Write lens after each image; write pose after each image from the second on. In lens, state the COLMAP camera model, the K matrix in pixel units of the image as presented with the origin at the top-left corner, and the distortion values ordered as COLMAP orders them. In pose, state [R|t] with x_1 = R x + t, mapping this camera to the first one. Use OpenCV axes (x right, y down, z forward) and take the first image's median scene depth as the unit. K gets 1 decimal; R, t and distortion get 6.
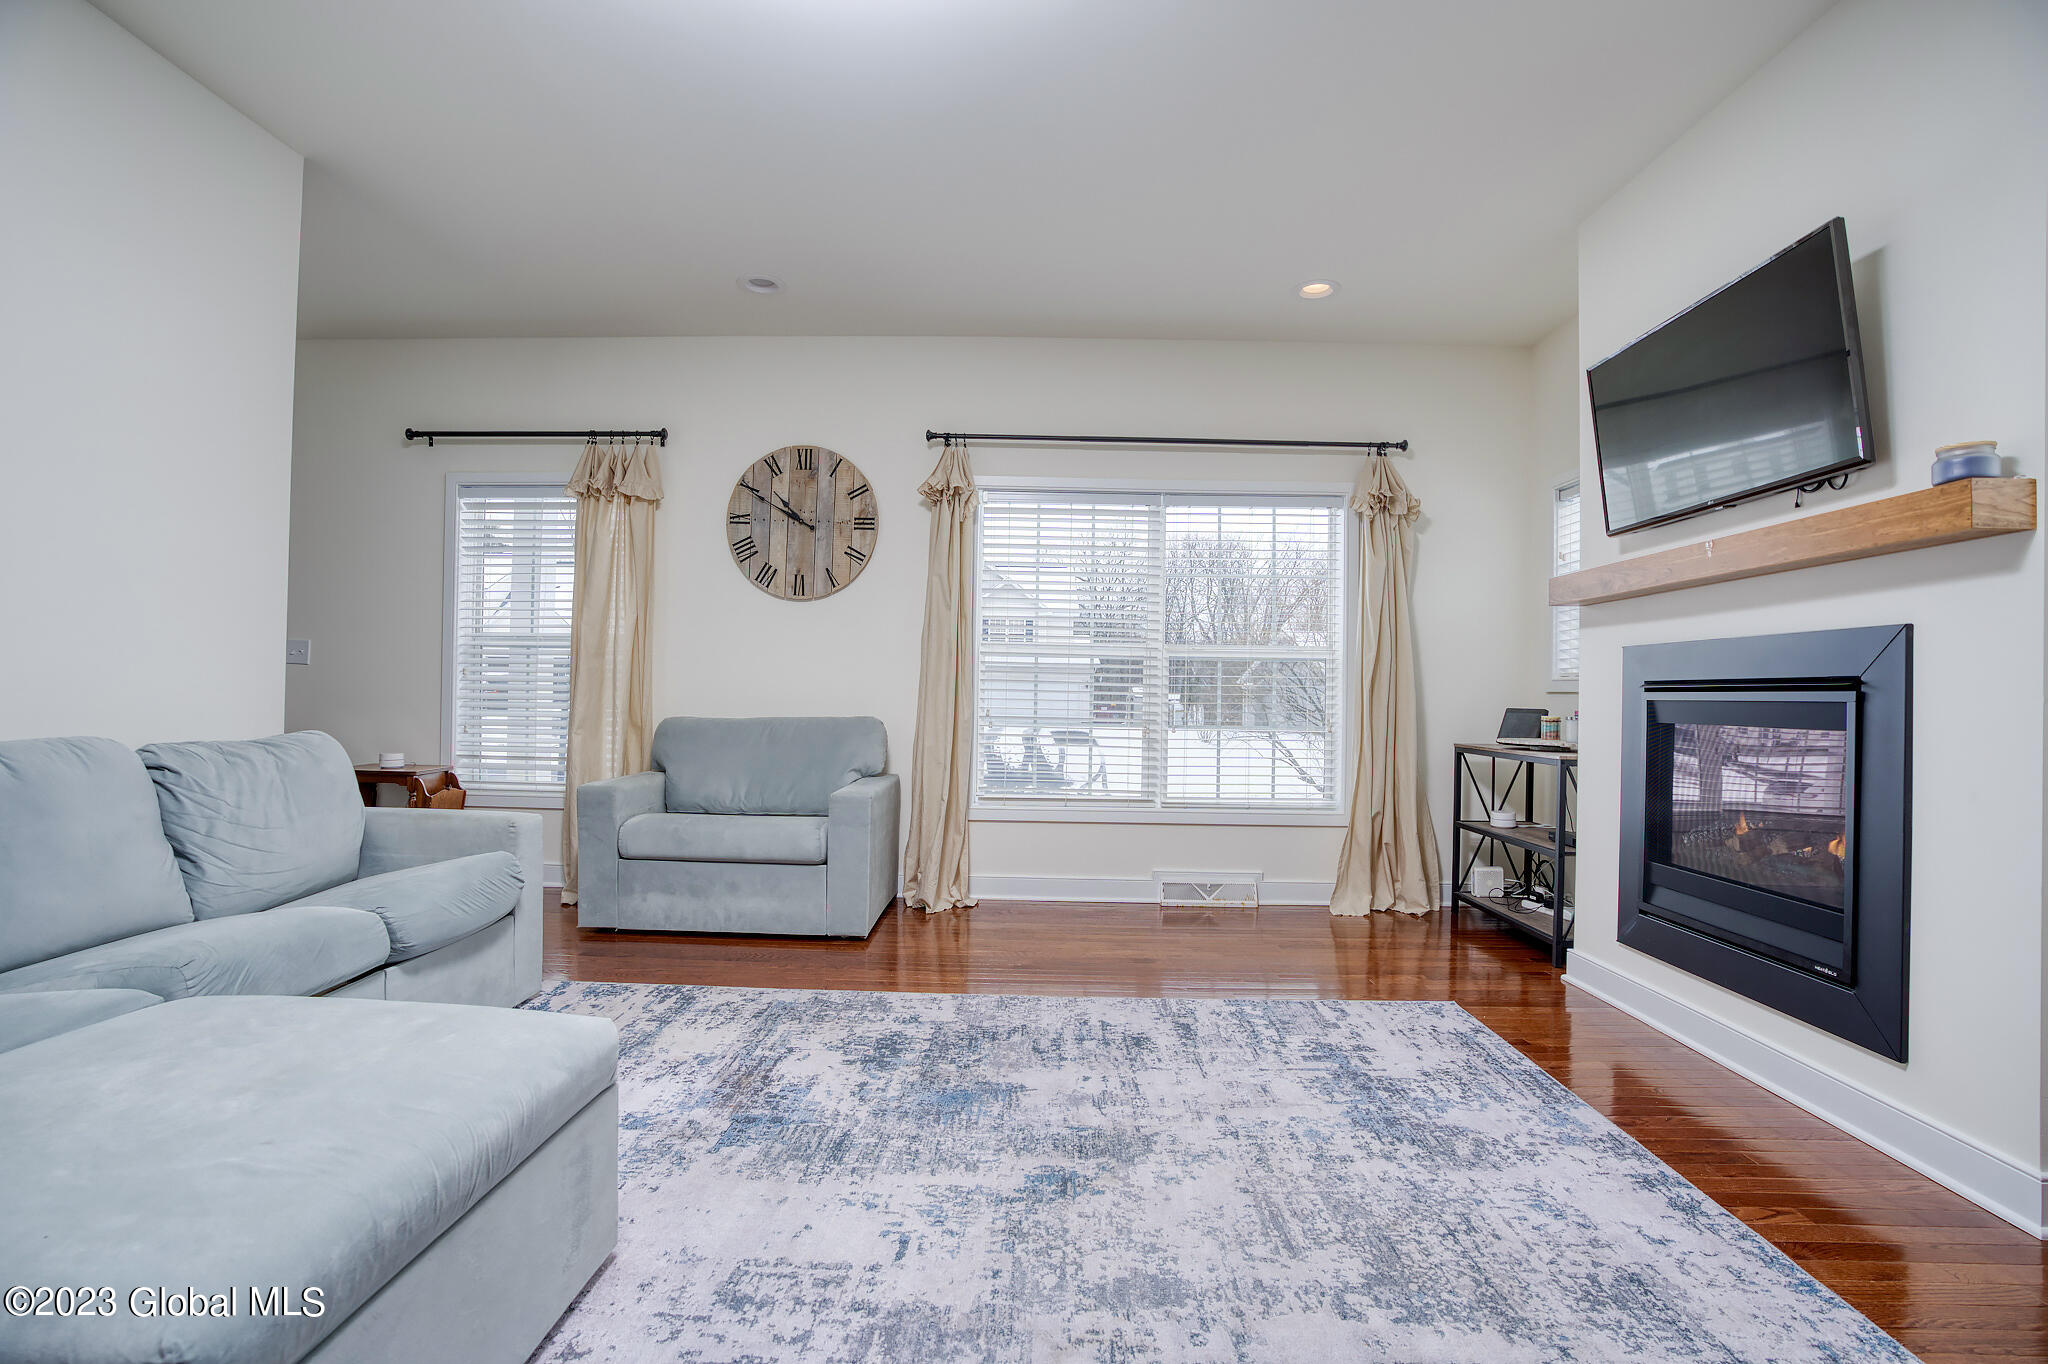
lens RADIAL K [[928.8, 0, 1024.0], [0, 928.8, 682.0], [0, 0, 1]] dist [-0.072506, 0.028848]
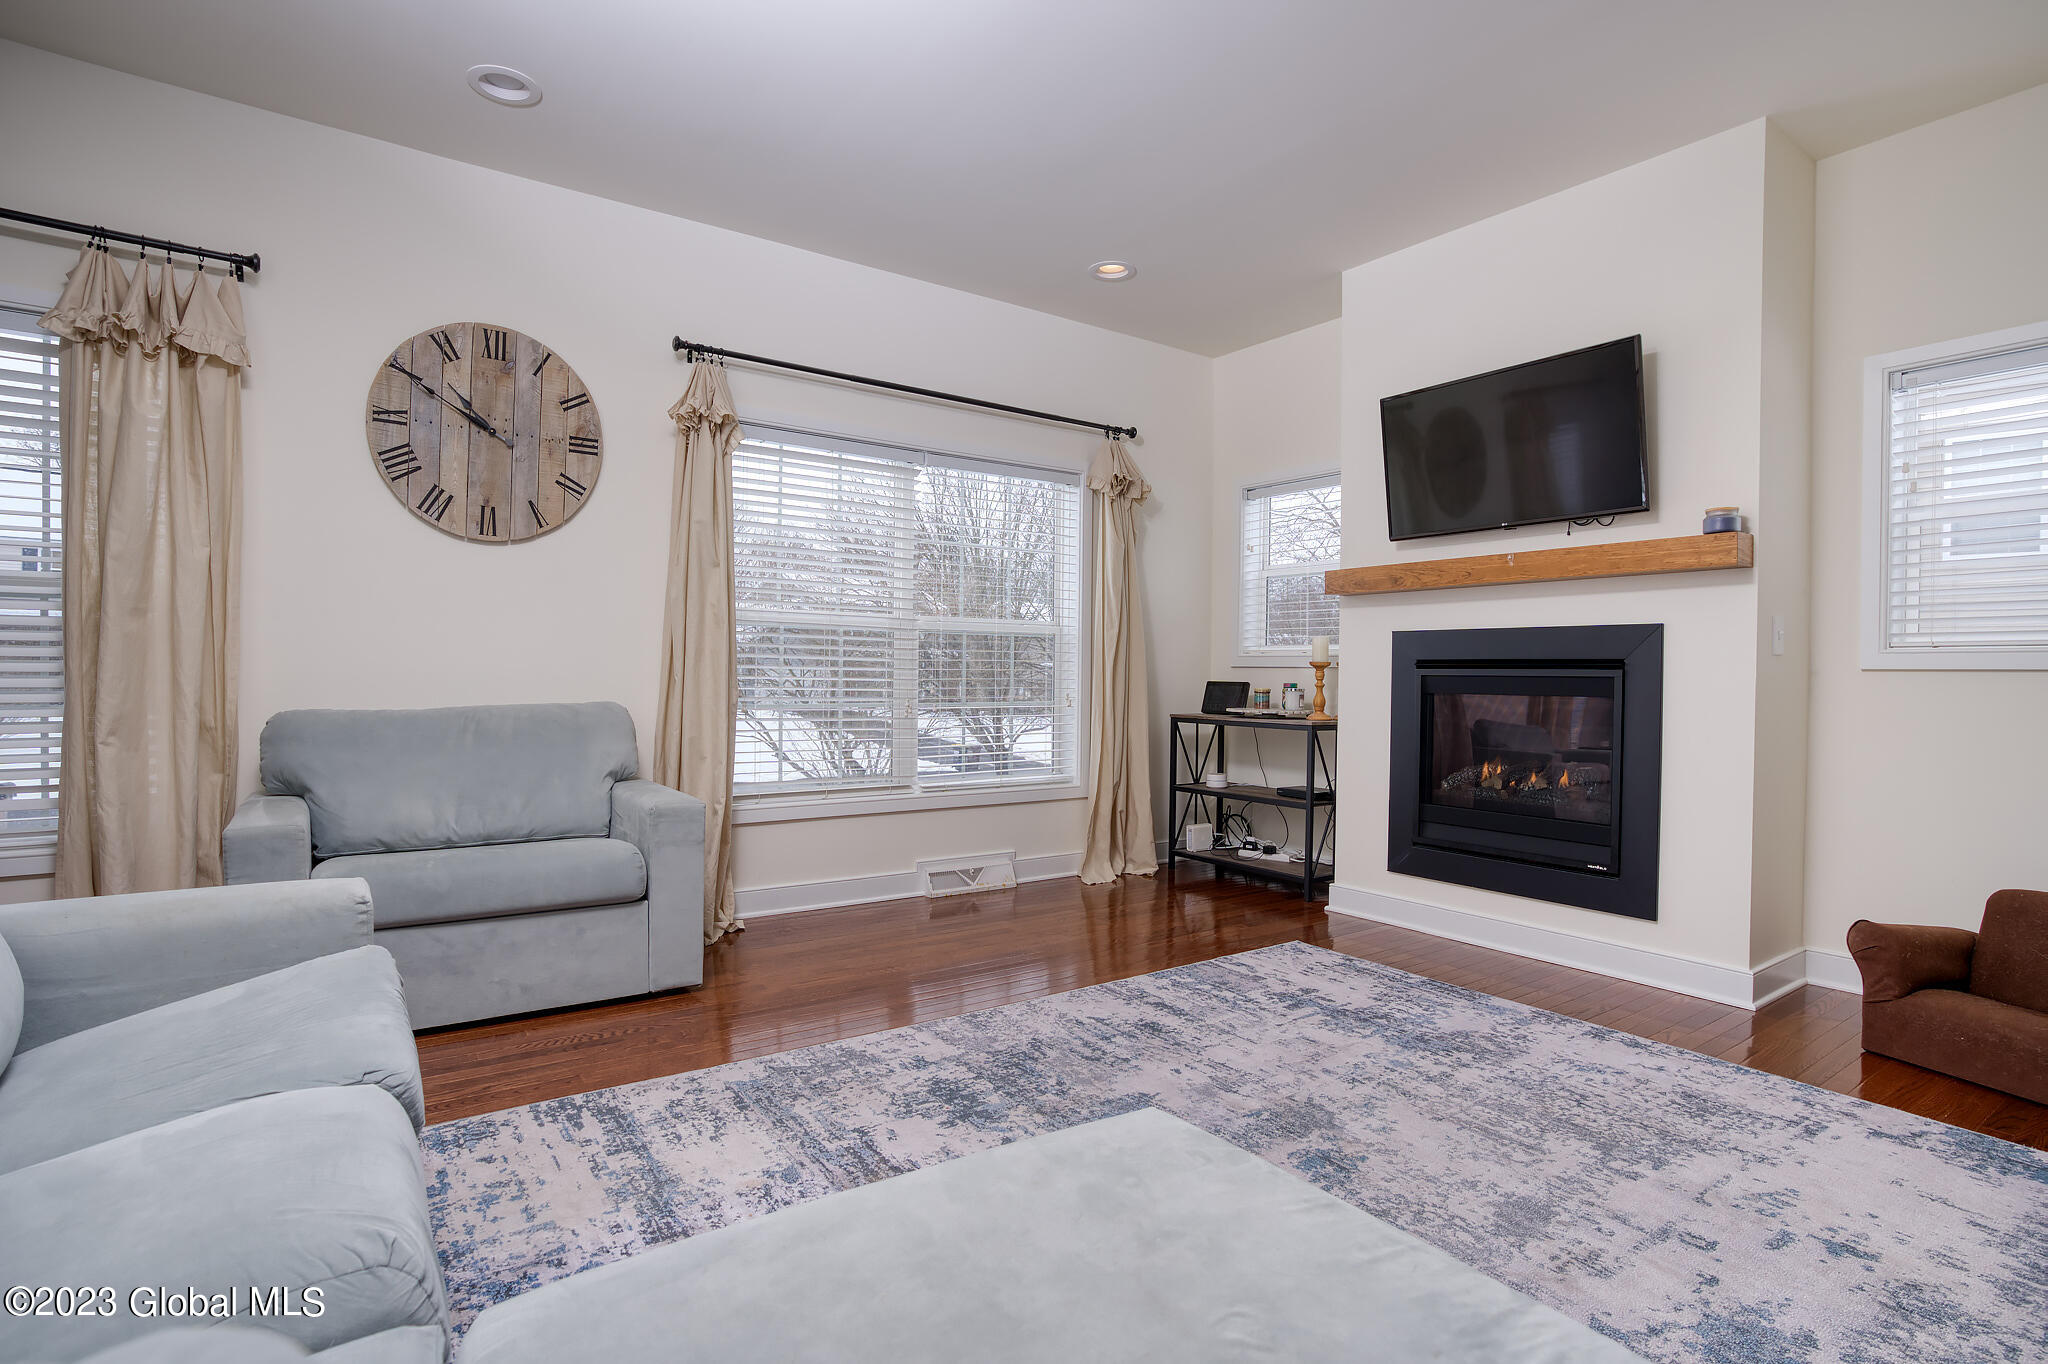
lens RADIAL K [[1000.9, 0, 1024.0], [0, 1000.9, 682.0], [0, 0, 1]] dist [-0.064116, 0.031920]
pose [[0.808313, -0.012955, 0.588611, -0.537119], [-0.005449, 0.999550, 0.029482, -0.007482], [-0.588728, -0.027038, 0.807879, 0.206117]]
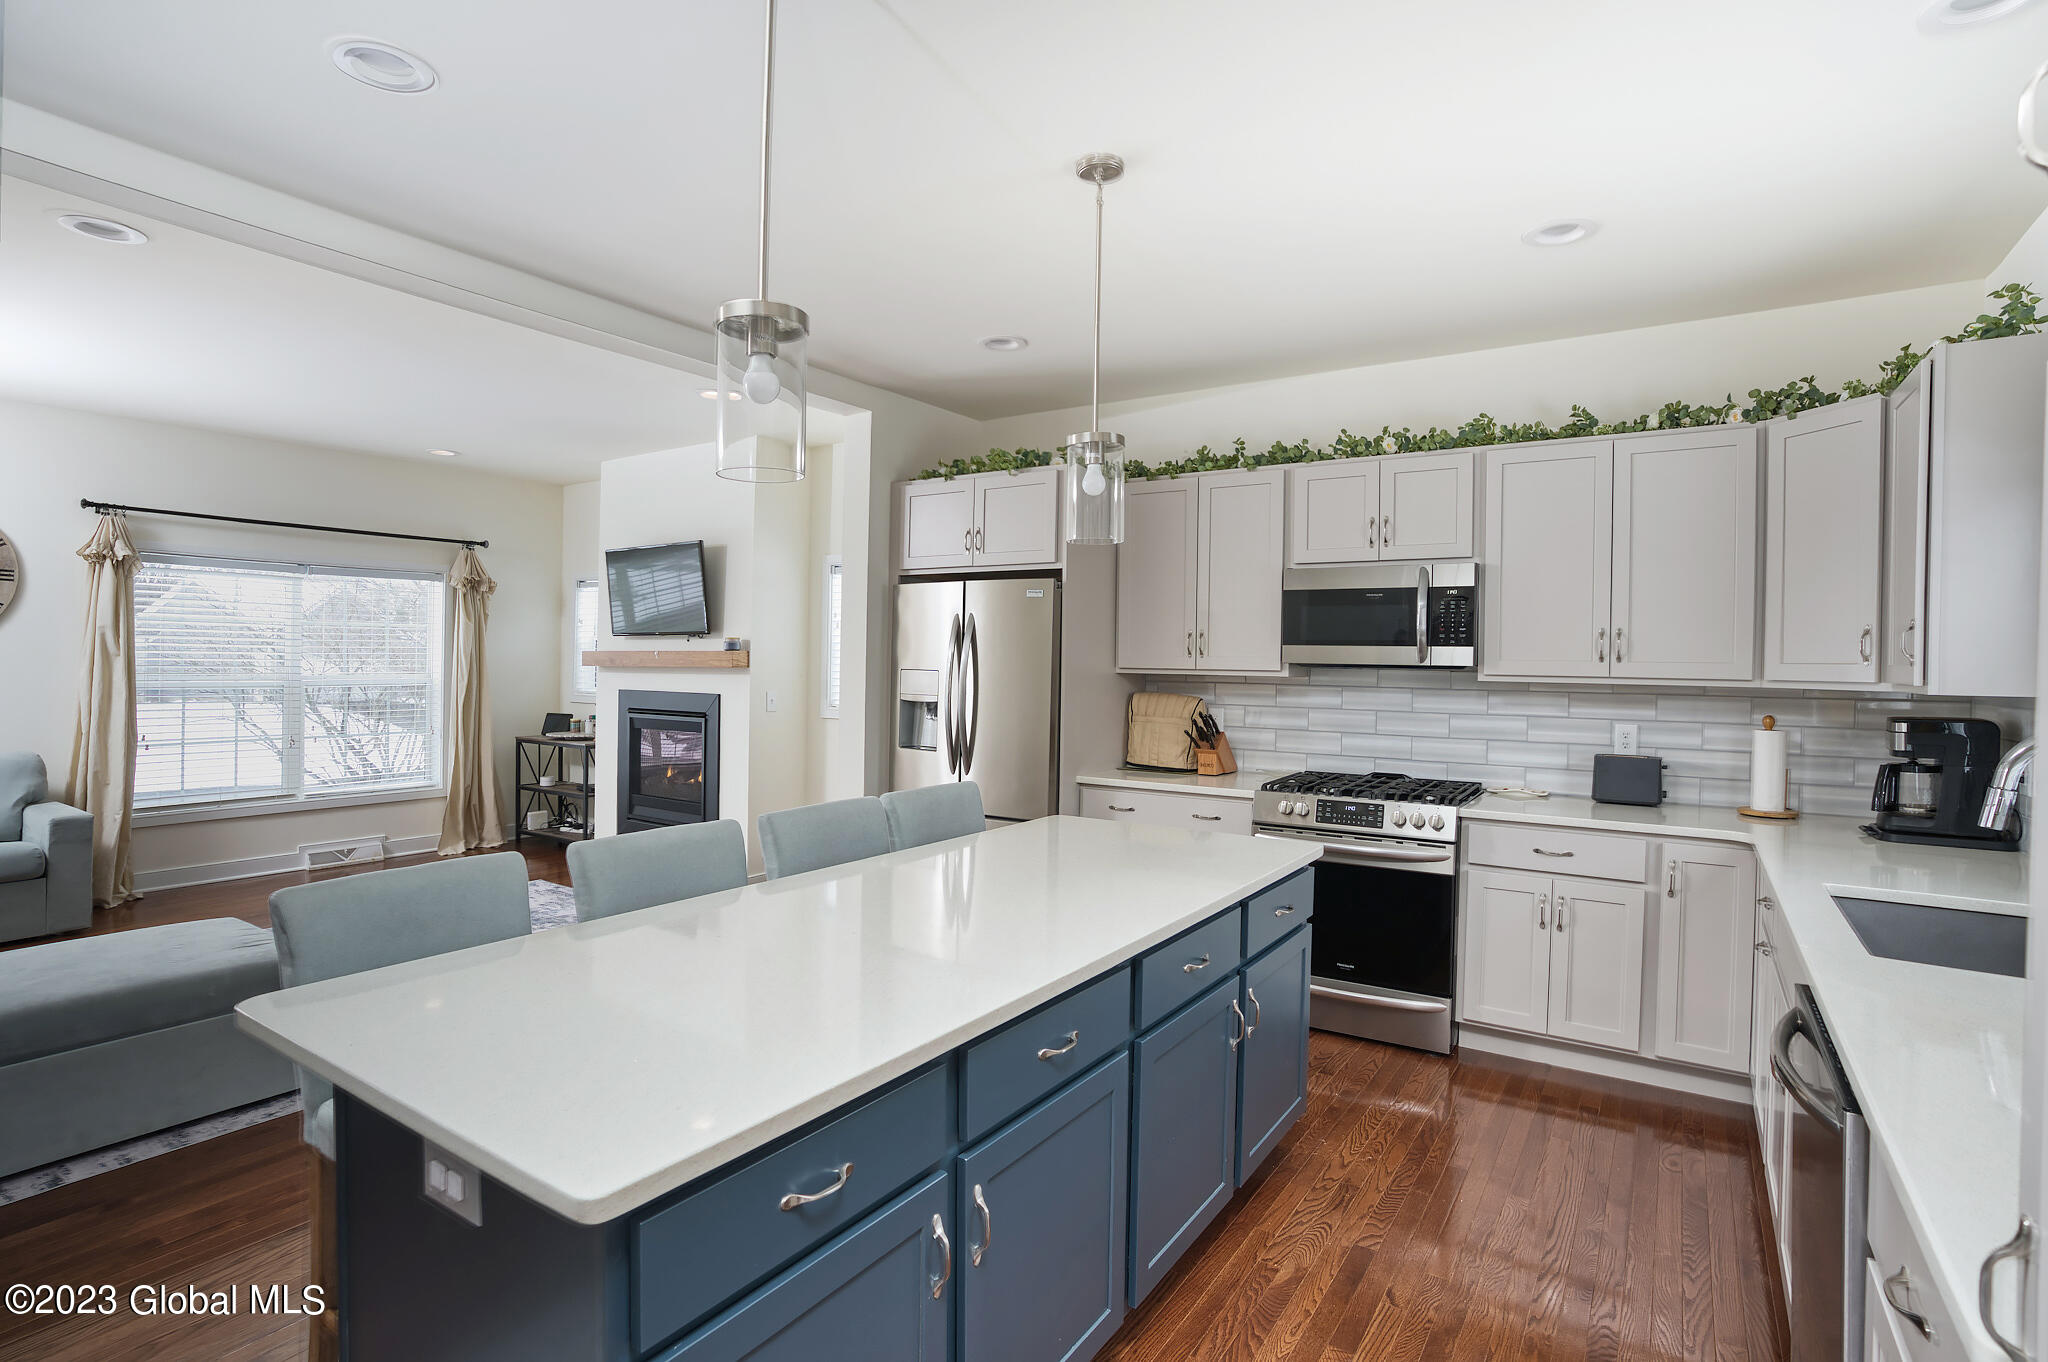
lens RADIAL K [[991.3, 0, 1029.8], [0, 991.3, 655.1], [0, 0, 1]] dist [-0.074274, 0.024187]
pose [[0.526629, -0.006915, 0.850067, -0.714434], [-0.013403, 0.999775, 0.016436, -0.165235], [-0.849990, -0.020049, 0.526418, -0.932626]]
